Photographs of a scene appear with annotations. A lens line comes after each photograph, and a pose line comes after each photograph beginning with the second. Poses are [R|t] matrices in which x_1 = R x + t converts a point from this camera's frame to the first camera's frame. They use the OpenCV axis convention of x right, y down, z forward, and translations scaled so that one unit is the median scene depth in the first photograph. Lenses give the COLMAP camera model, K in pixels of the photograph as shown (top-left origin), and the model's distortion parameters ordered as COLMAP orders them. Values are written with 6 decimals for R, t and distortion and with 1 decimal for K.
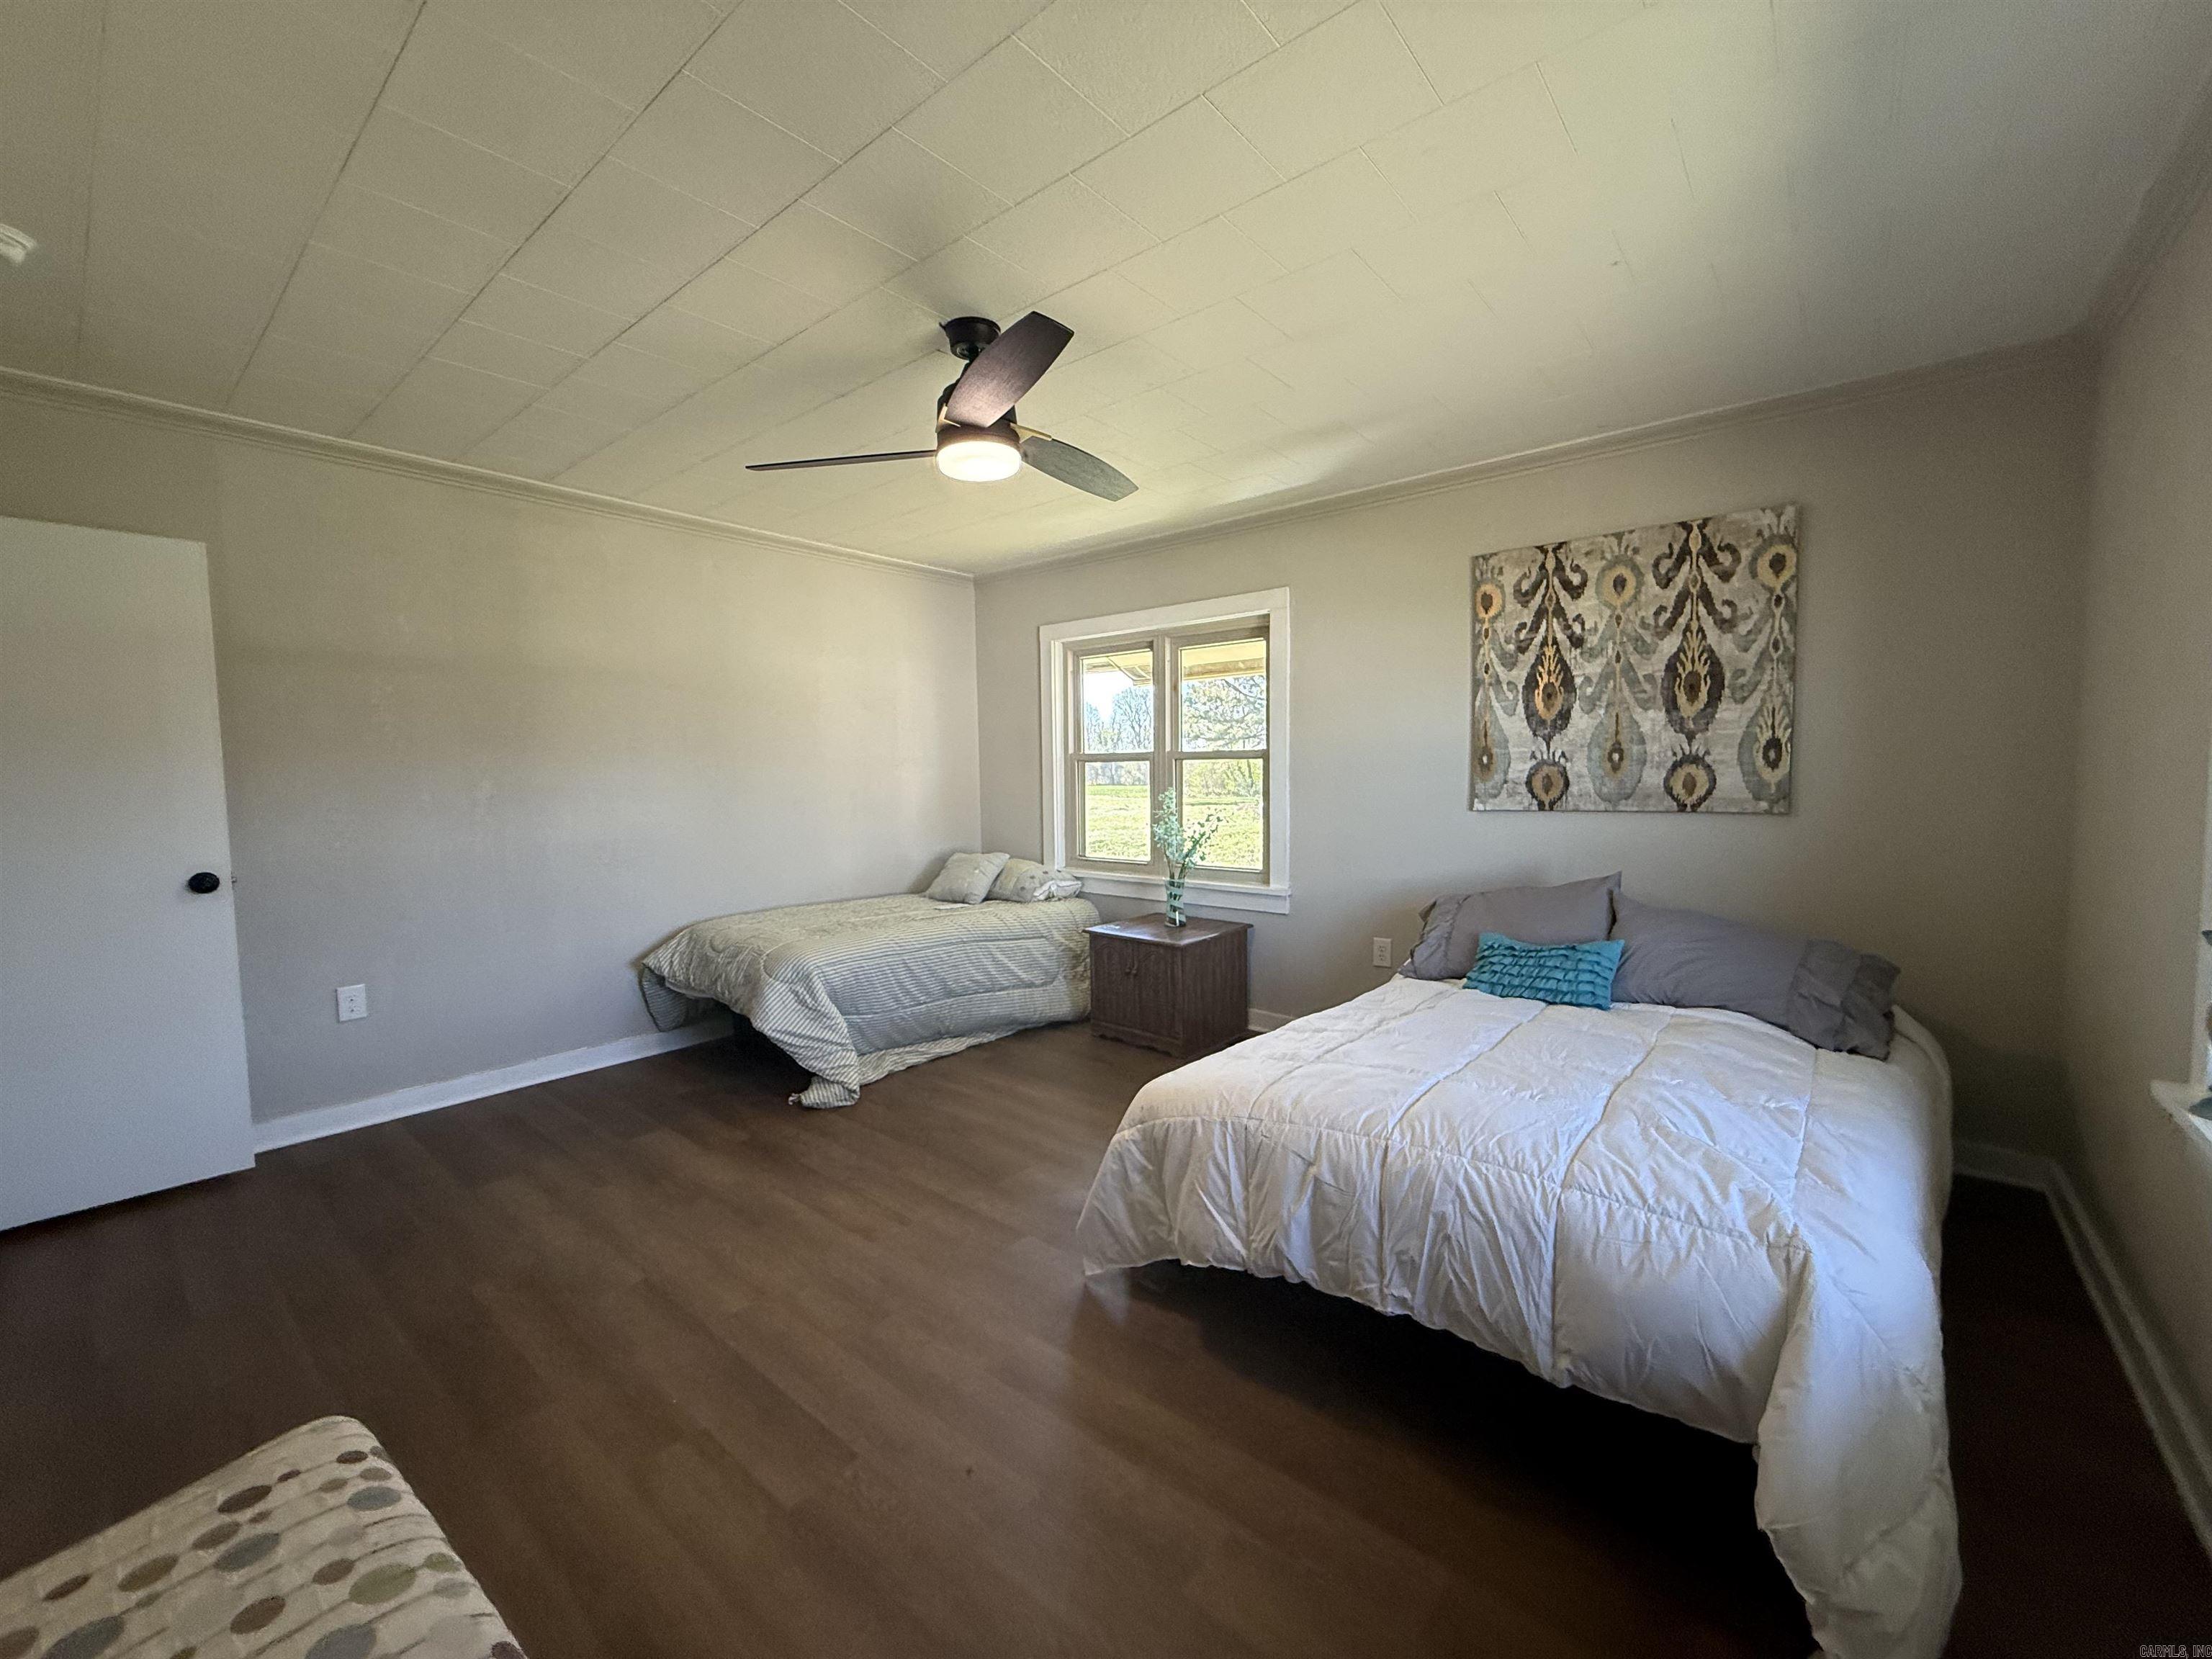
lens RADIAL K [[882.9, 0, 1101.4], [0, 882.9, 827.2], [0, 0, 1]] dist [-0.002775, -0.000051]
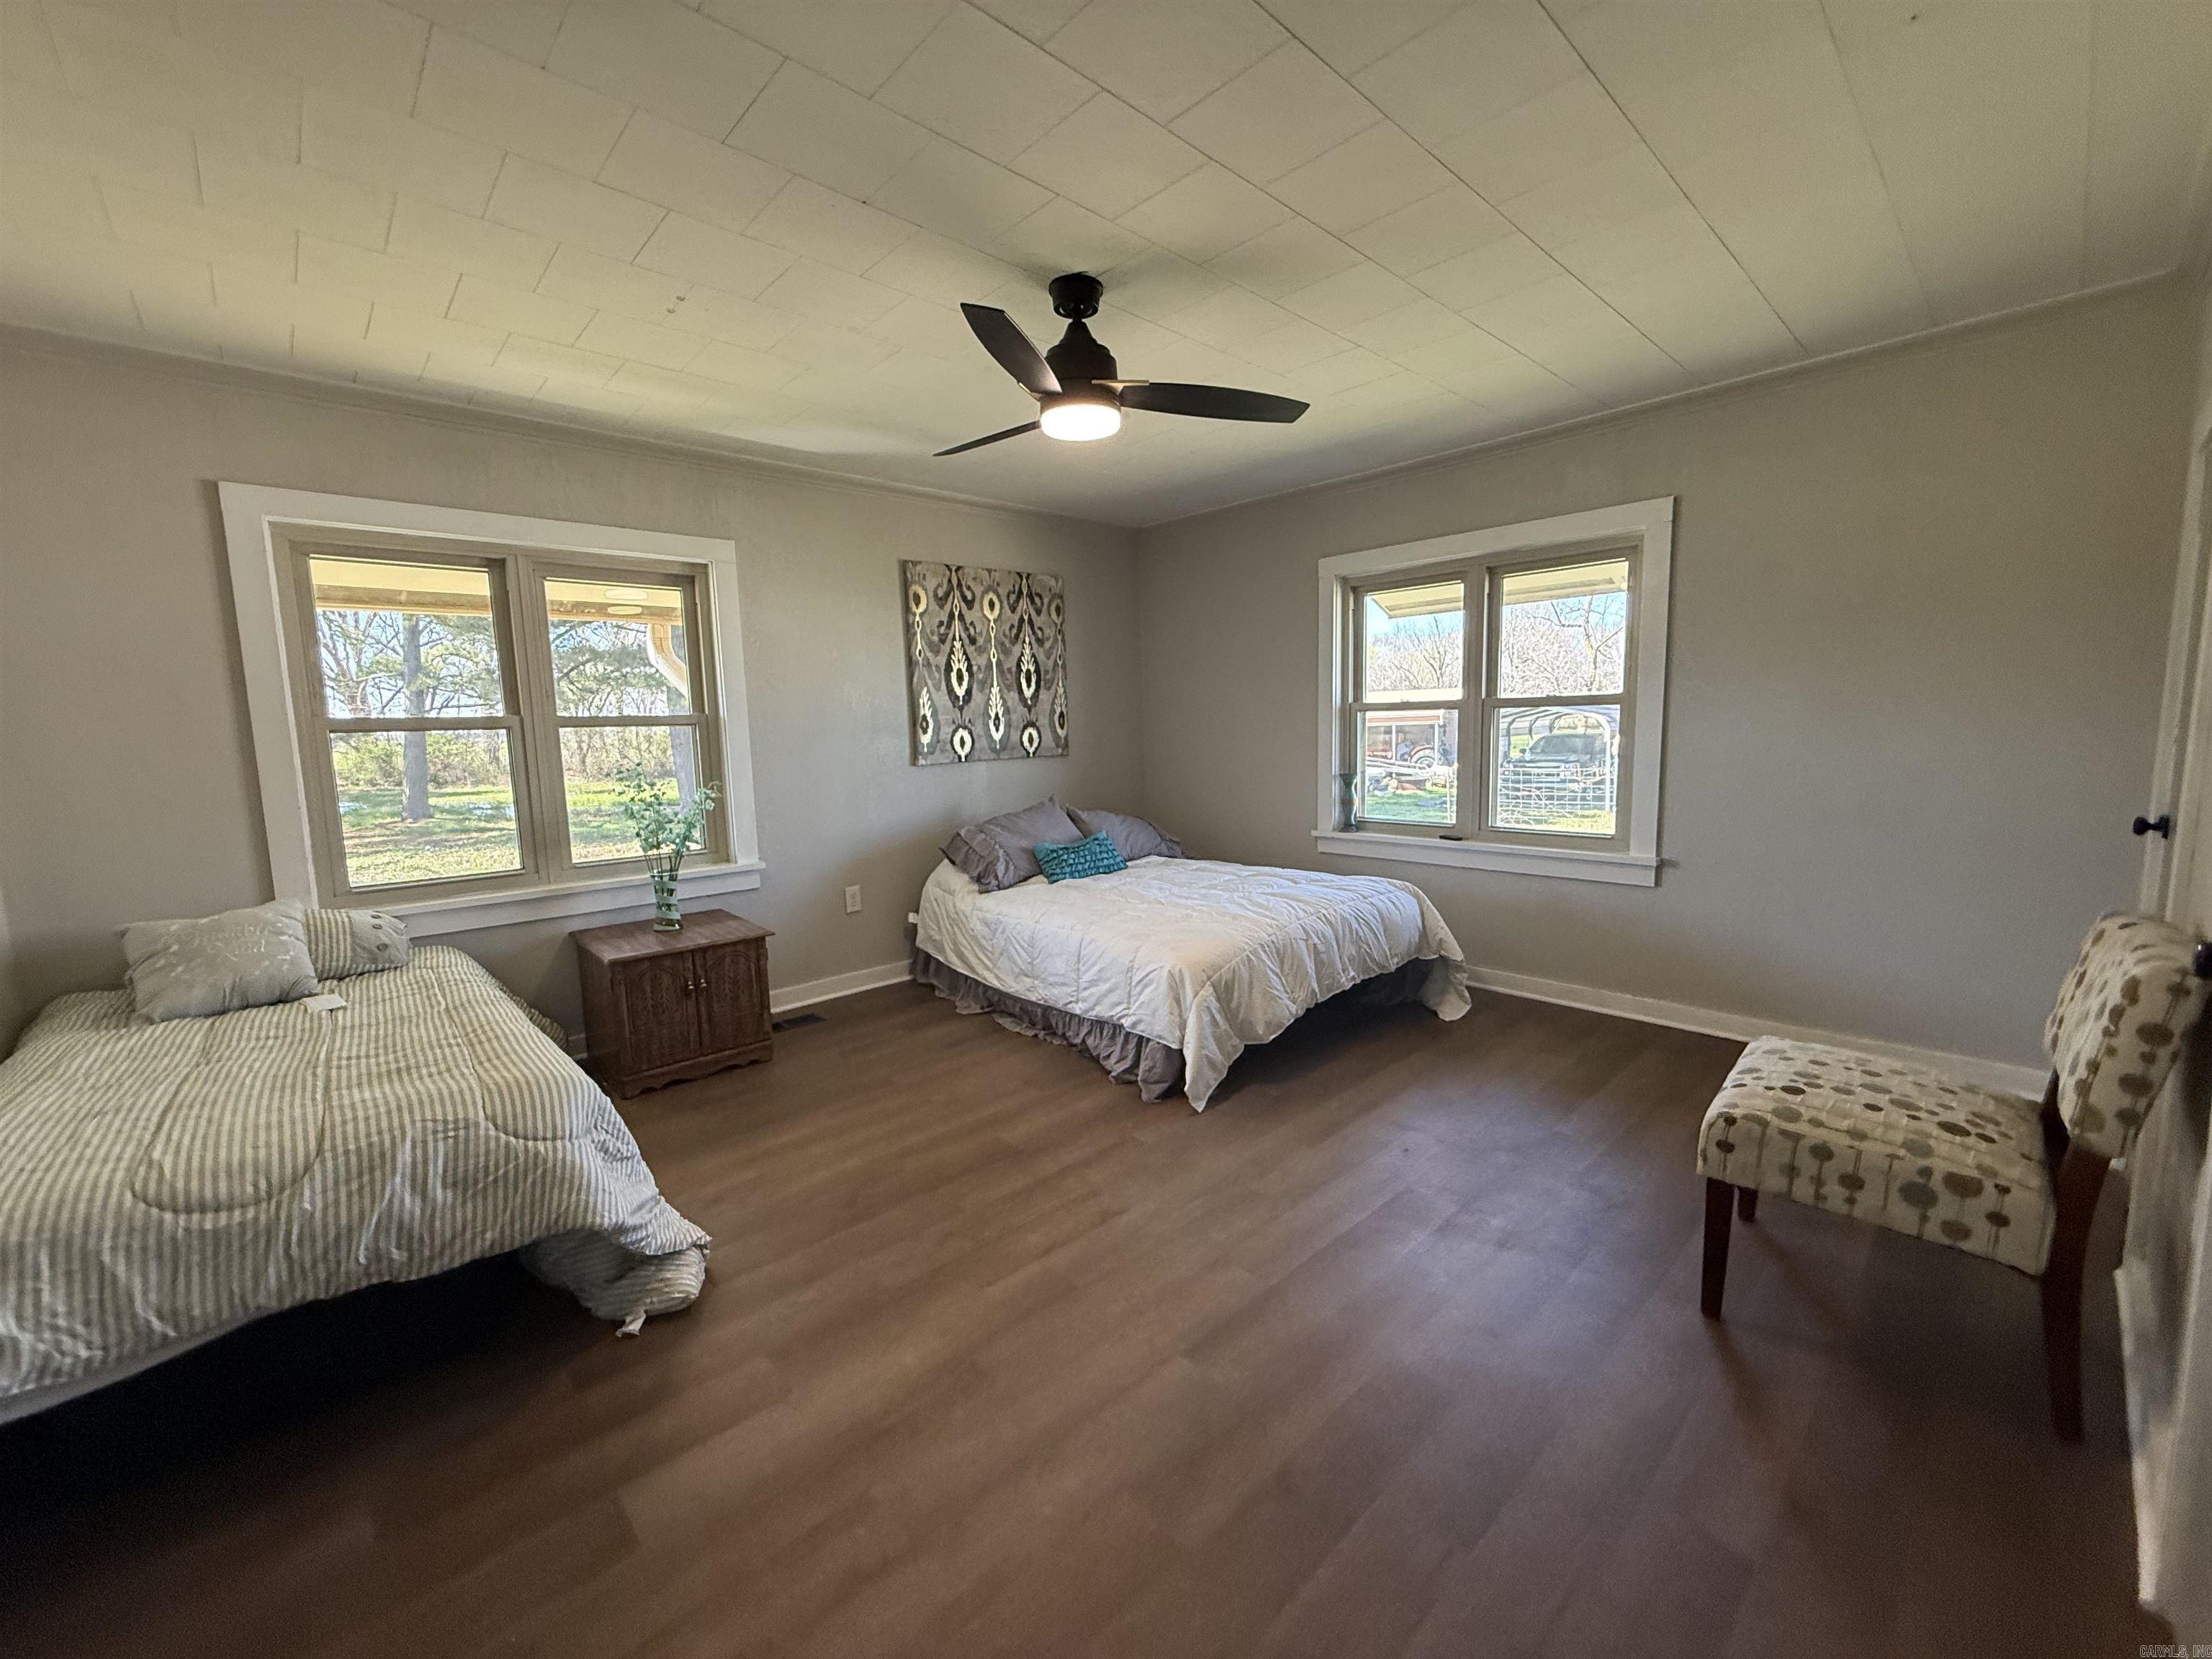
lens RADIAL K [[882.9, 0, 1101.4], [0, 882.9, 827.2], [0, 0, 1]] dist [-0.002775, -0.000051]
pose [[0.123769, -0.111190, 0.986062, -0.877687], [0.087147, 0.991081, 0.100818, -0.039348], [-0.988477, 0.073454, 0.132355, 0.643339]]
